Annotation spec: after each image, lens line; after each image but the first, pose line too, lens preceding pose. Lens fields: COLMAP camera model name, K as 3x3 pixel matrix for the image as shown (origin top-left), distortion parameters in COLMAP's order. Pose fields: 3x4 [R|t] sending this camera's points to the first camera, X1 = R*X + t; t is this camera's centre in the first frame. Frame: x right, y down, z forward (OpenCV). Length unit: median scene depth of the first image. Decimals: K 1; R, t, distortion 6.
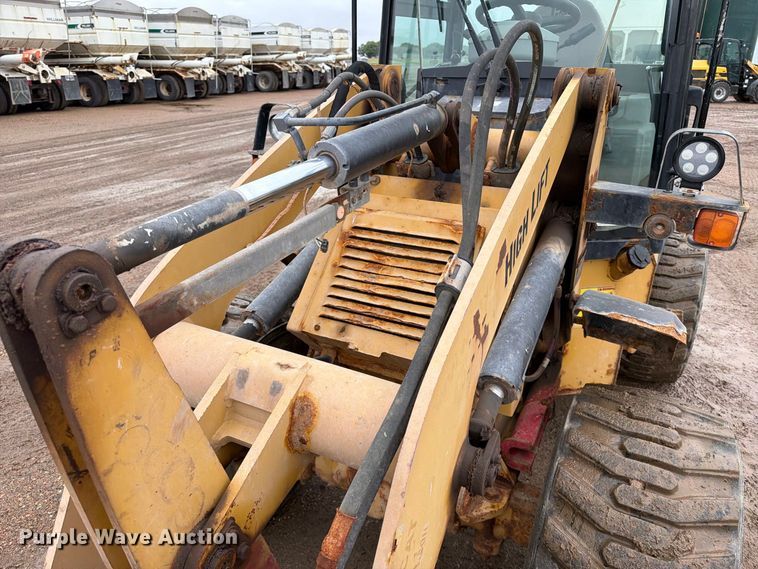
lens RADIAL K [[536.1, 0, 381.6], [0, 536.1, 282.2], [0, 0, 1]] dist [0.033508, -0.043114]
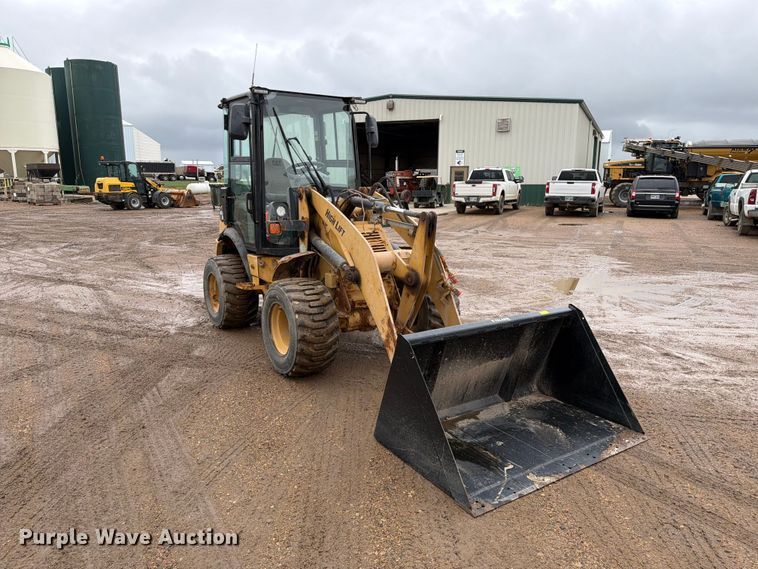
lens RADIAL K [[536.1, 0, 380.6], [0, 536.1, 282.0], [0, 0, 1]] dist [0.033508, -0.043114]
pose [[0.483591, -0.165249, 0.859554, -1.800128], [0.329244, 0.944238, -0.003705, 0.153964], [-0.811011, 0.284794, 0.511032, -0.455945]]
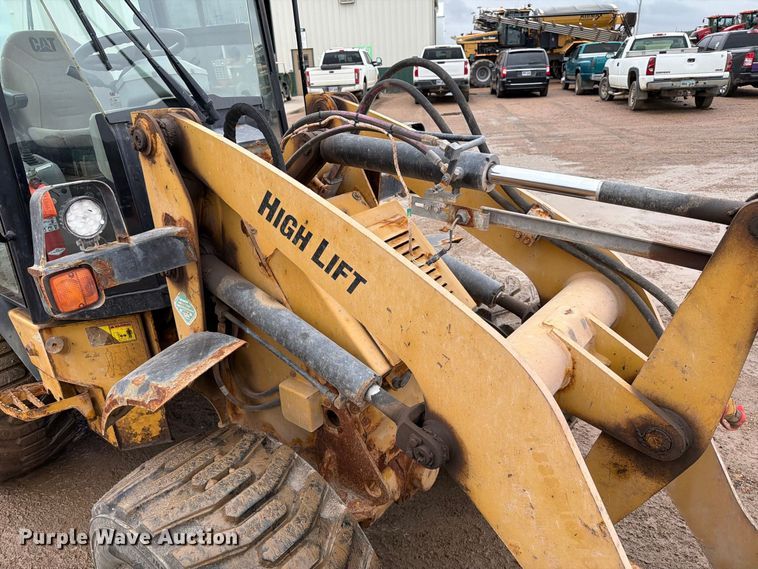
lens RADIAL K [[536.1, 0, 385.3], [0, 536.1, 275.4], [0, 0, 1]] dist [0.033508, -0.043114]
pose [[0.181226, -0.375054, 0.909116, -0.623125], [0.419435, 0.865607, 0.273493, -0.212434], [-0.889512, 0.331751, 0.314182, 0.413879]]
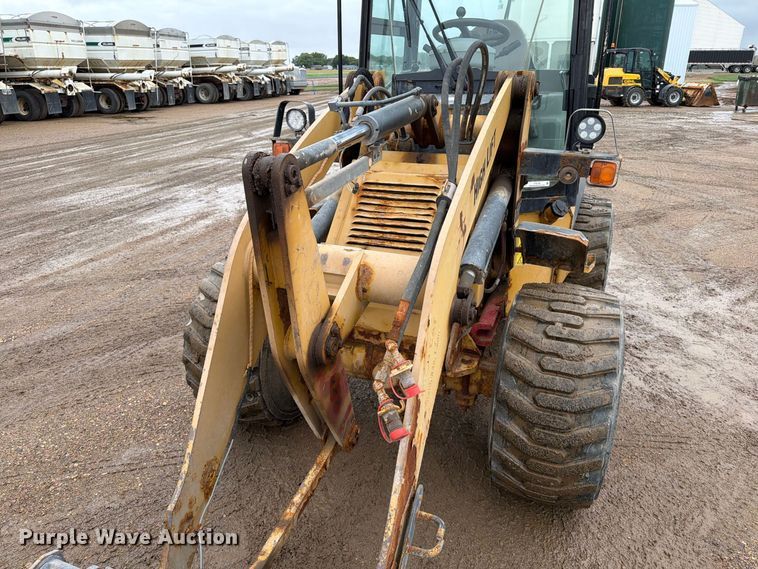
lens RADIAL K [[536.1, 0, 375.3], [0, 536.1, 283.9], [0, 0, 1]] dist [0.033508, -0.043114]
pose [[0.994800, -0.045549, 0.091094, -0.110035], [0.046907, 0.998817, -0.012819, 0.123264], [-0.090402, 0.017025, 0.995760, -0.283060]]
